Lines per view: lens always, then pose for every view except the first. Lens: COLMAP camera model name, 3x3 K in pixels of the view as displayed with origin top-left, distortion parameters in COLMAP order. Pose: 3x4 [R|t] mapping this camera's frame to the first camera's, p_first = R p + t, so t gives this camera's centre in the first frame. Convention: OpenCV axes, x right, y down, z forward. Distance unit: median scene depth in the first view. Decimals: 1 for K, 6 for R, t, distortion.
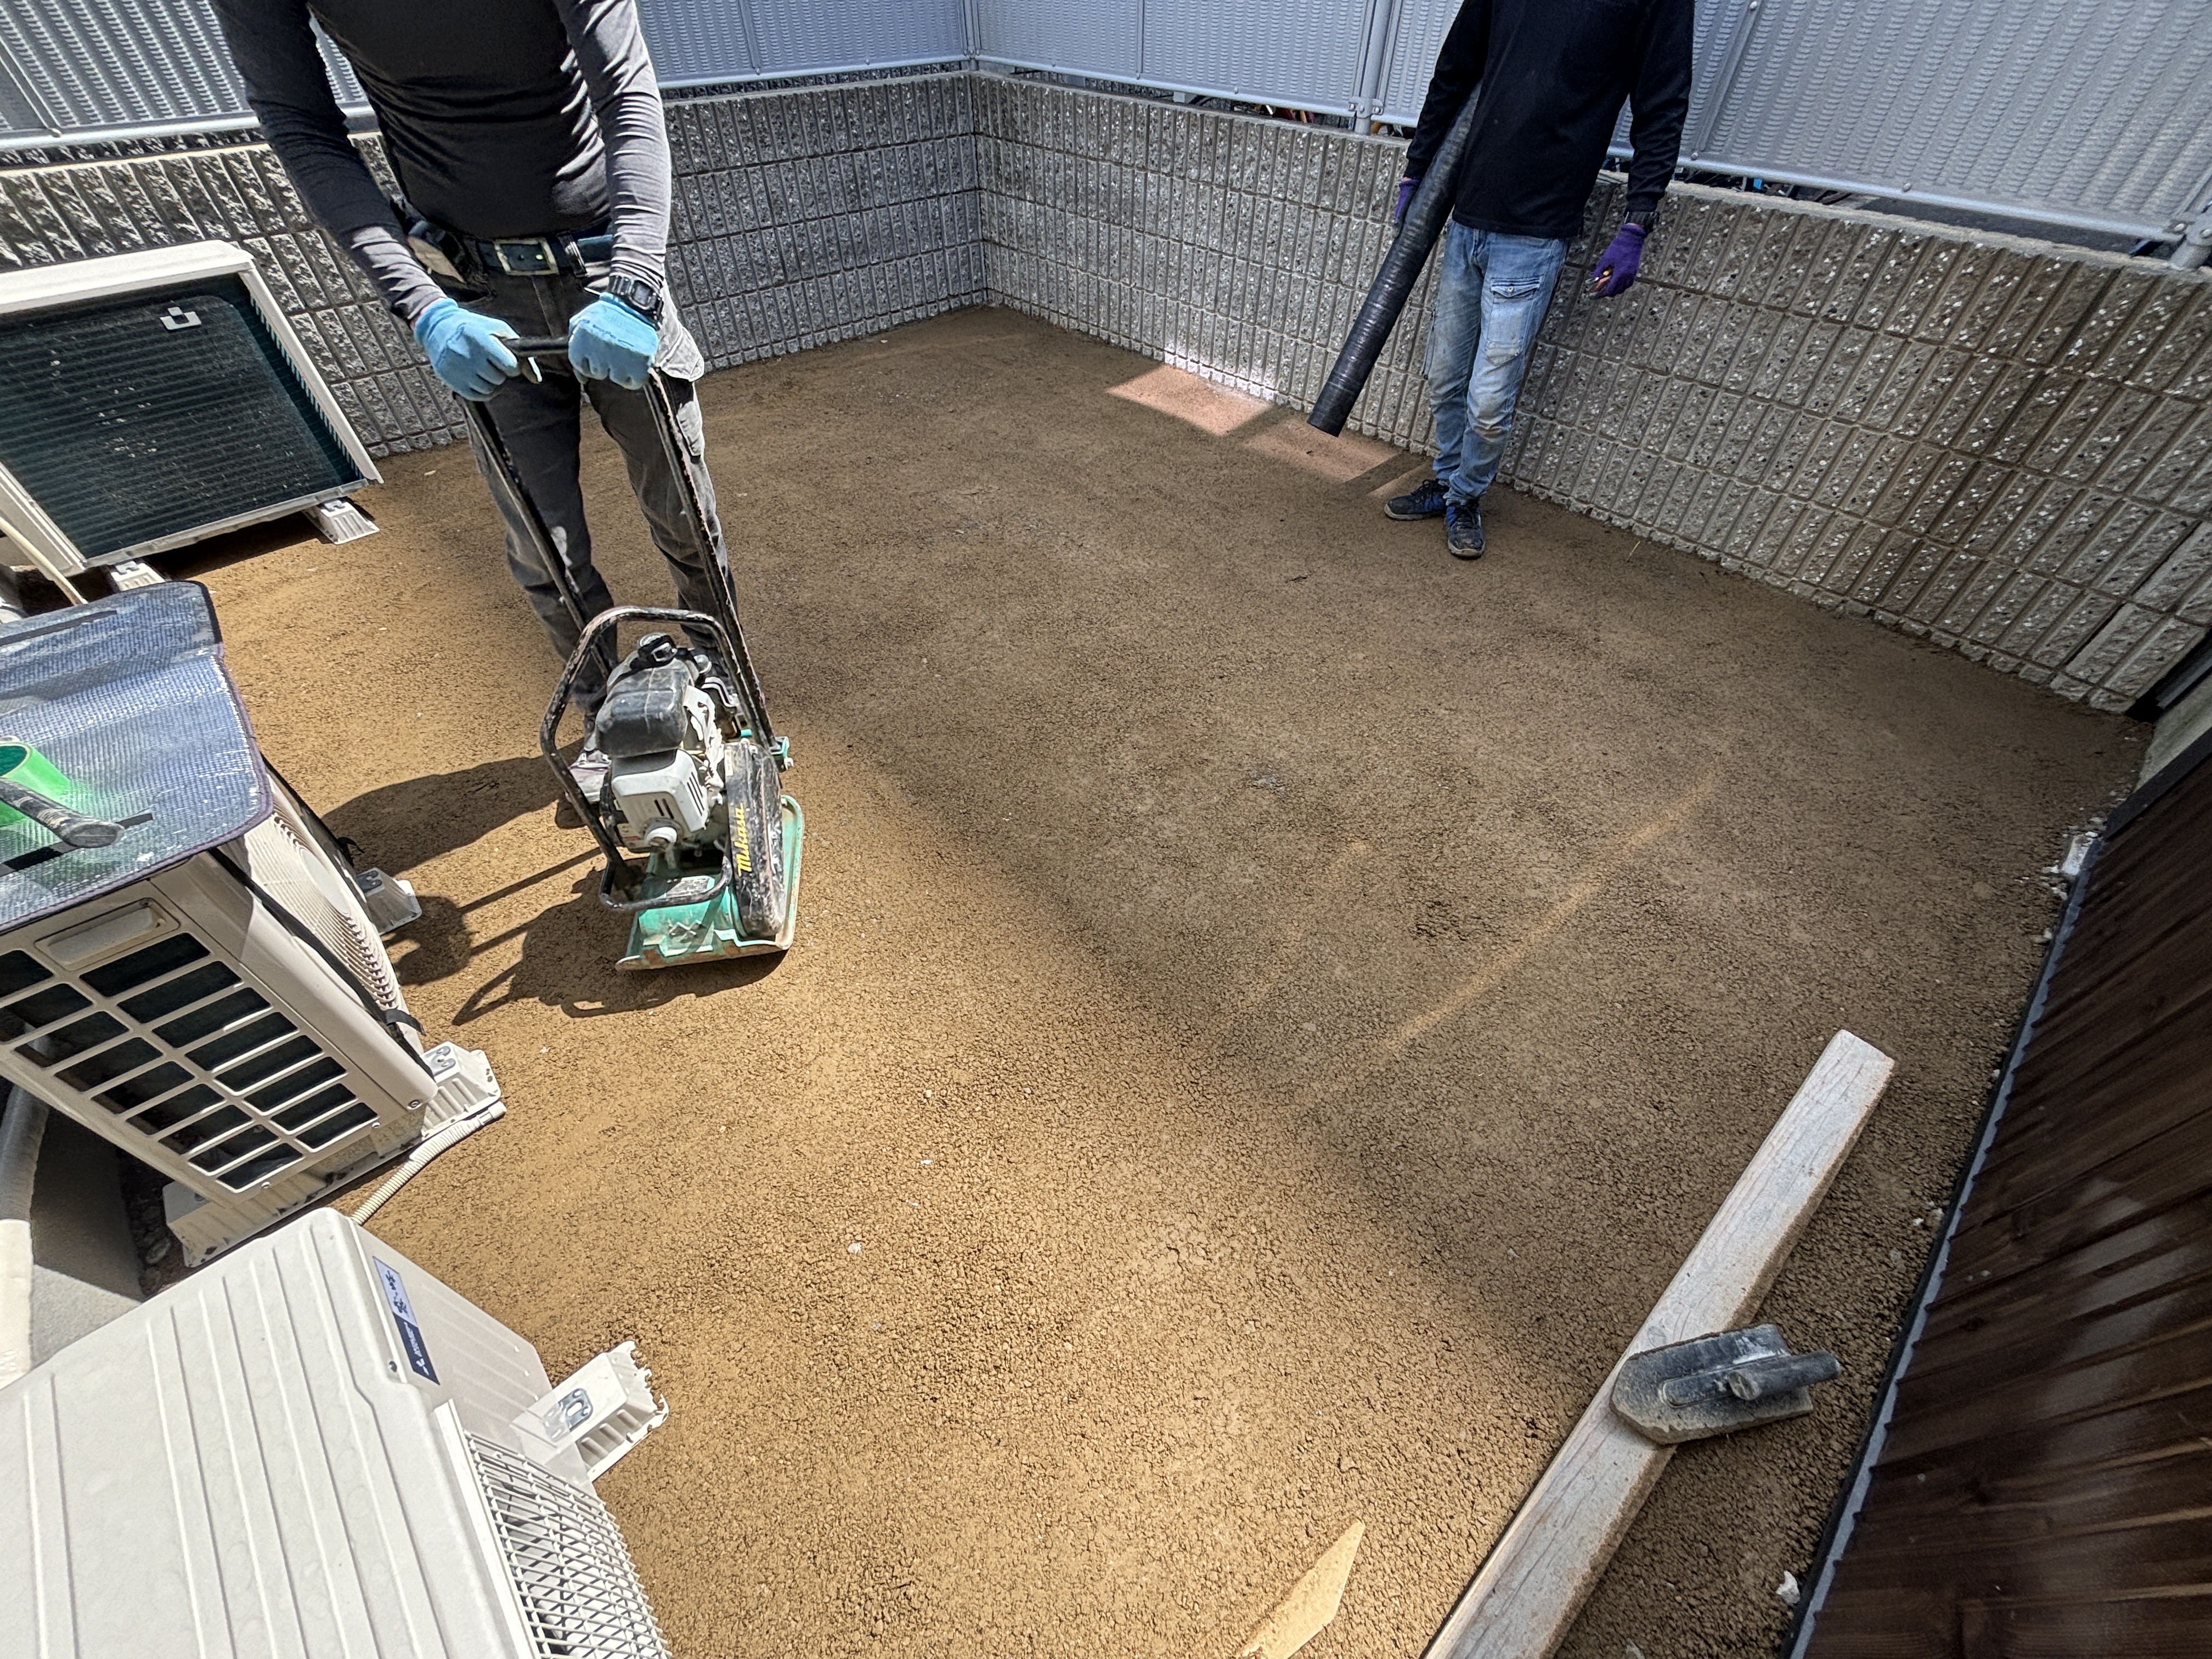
lens RADIAL K [[874.7, 0, 1106.0], [0, 874.7, 829.5], [0, 0, 1]] dist [-0.030513, 0.013330]
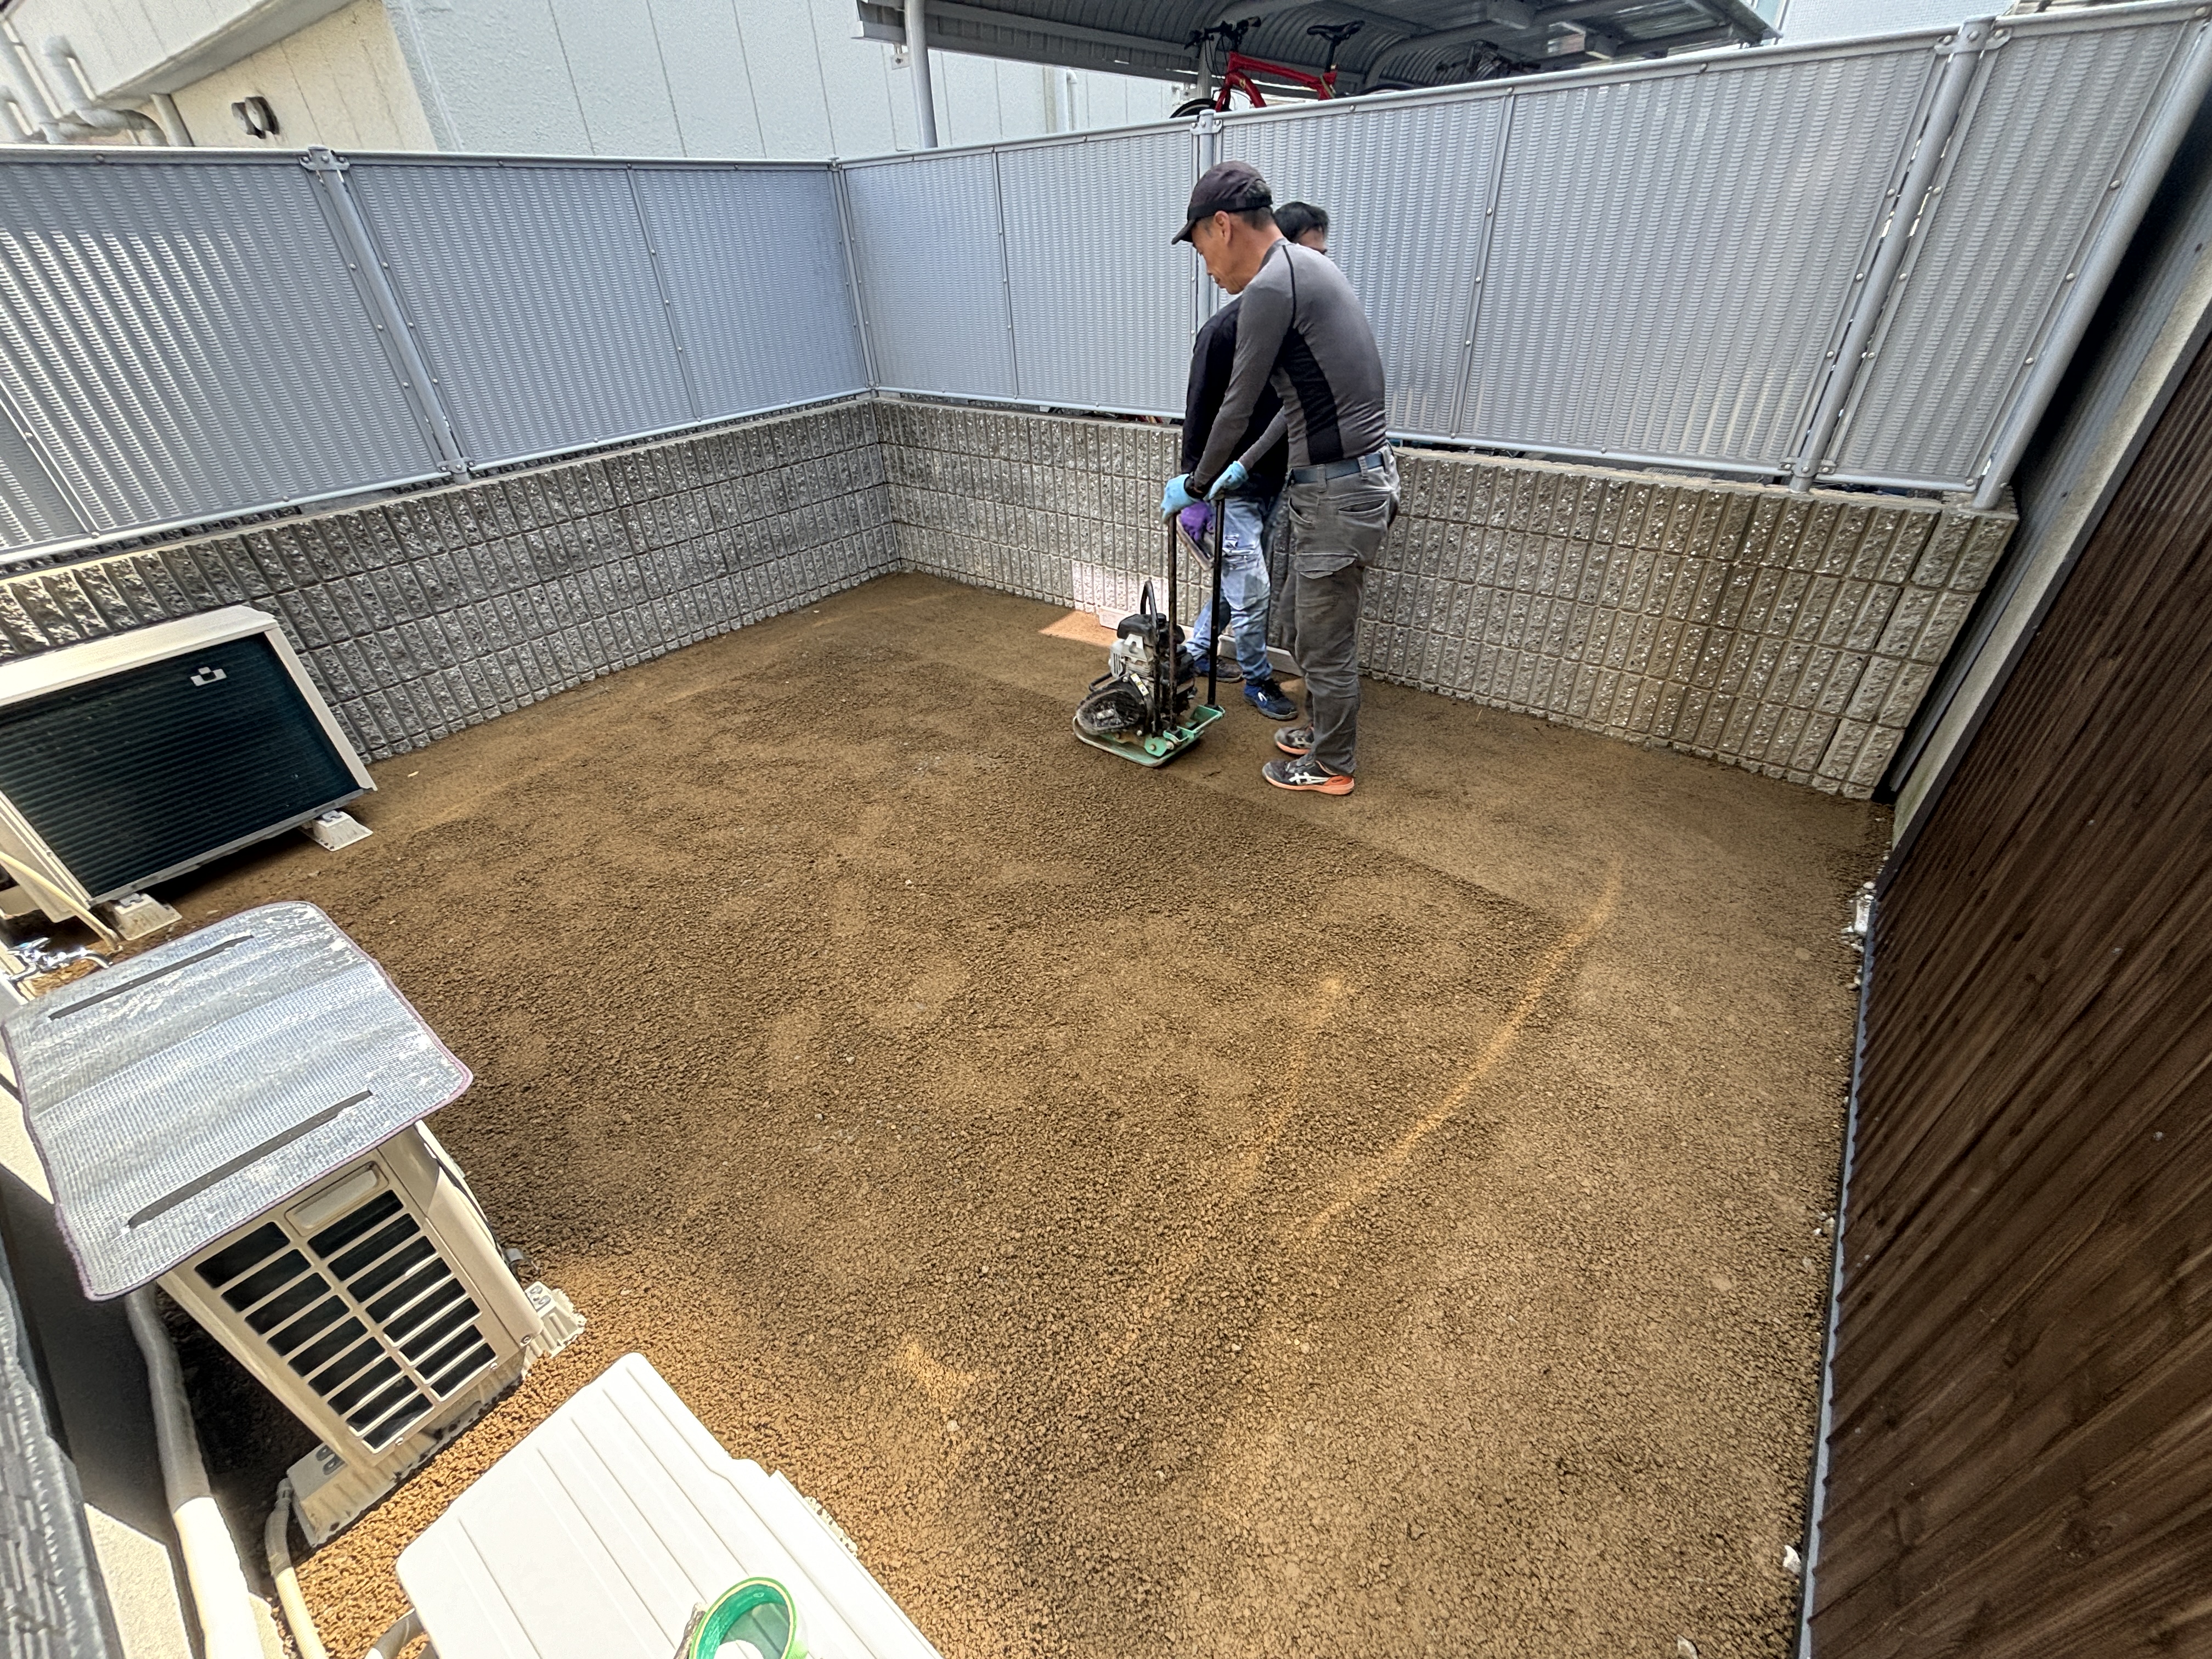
lens RADIAL K [[879.2, 0, 1106.0], [0, 879.2, 829.5], [0, 0, 1]] dist [-0.006925, 0.000683]
pose [[0.986233, -0.127502, 0.105294, -0.056836], [0.146776, 0.968264, -0.202290, 0.003004], [-0.076160, 0.214960, 0.973649, -0.129617]]
